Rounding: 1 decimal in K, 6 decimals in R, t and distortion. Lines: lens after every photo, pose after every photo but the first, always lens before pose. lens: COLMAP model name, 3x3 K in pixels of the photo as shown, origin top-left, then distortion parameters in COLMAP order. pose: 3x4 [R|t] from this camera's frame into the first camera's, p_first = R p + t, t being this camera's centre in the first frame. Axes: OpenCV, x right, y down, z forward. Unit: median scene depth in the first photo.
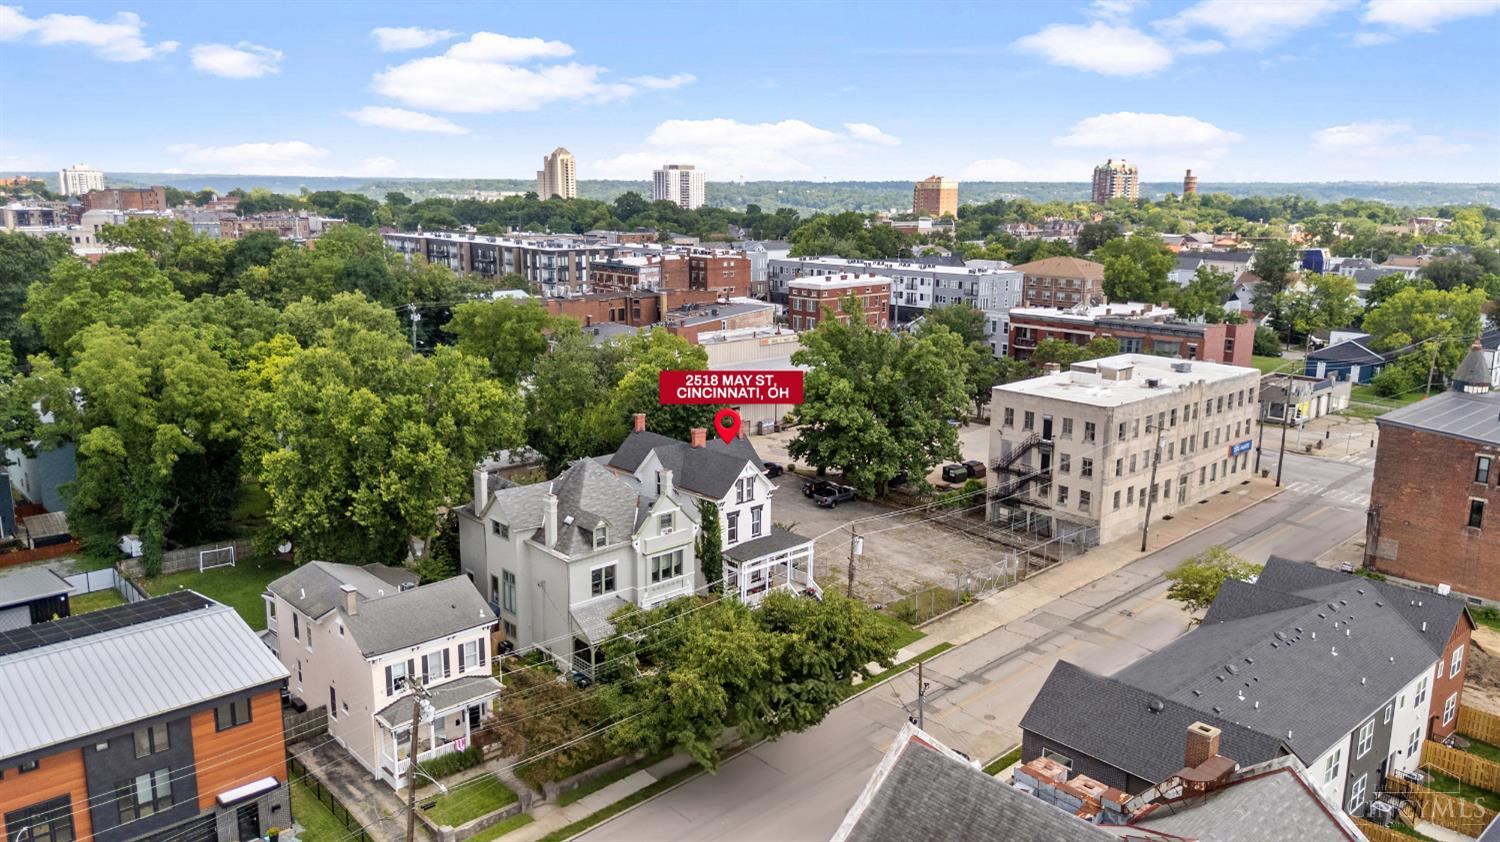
lens RADIAL K [[1067.6, 0, 771.0], [0, 1067.6, 417.8], [0, 0, 1]] dist [0.001330, -0.000431]
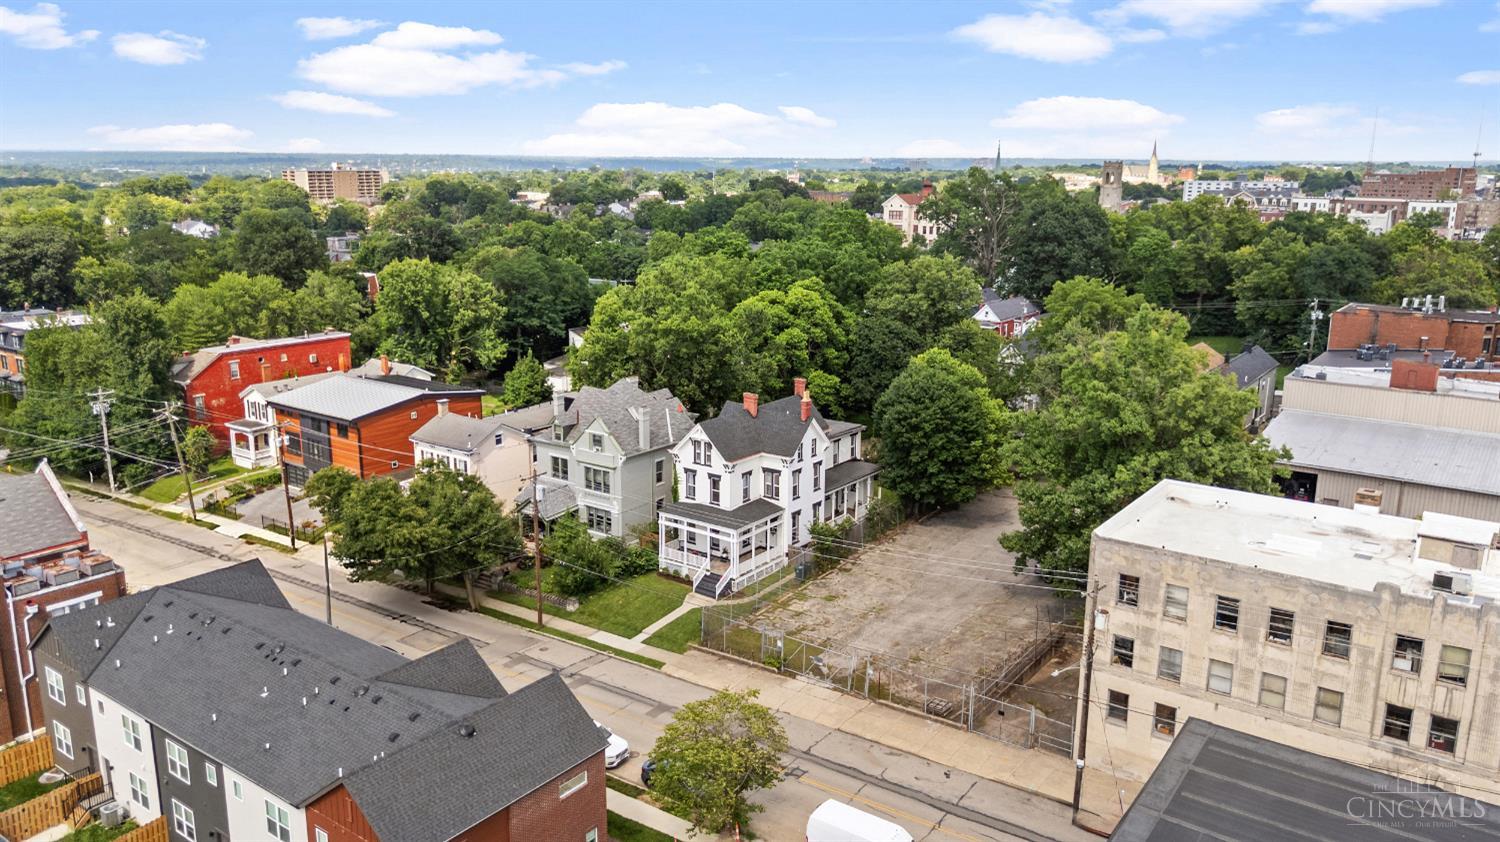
lens RADIAL K [[1067.6, 0, 771.0], [0, 1067.6, 417.8], [0, 0, 1]] dist [0.001330, -0.000431]
pose [[0.183485, 0.213615, -0.959532, 0.977043], [-0.203879, 0.963149, 0.175434, -0.160567], [0.961648, 0.163439, 0.220275, 0.839672]]
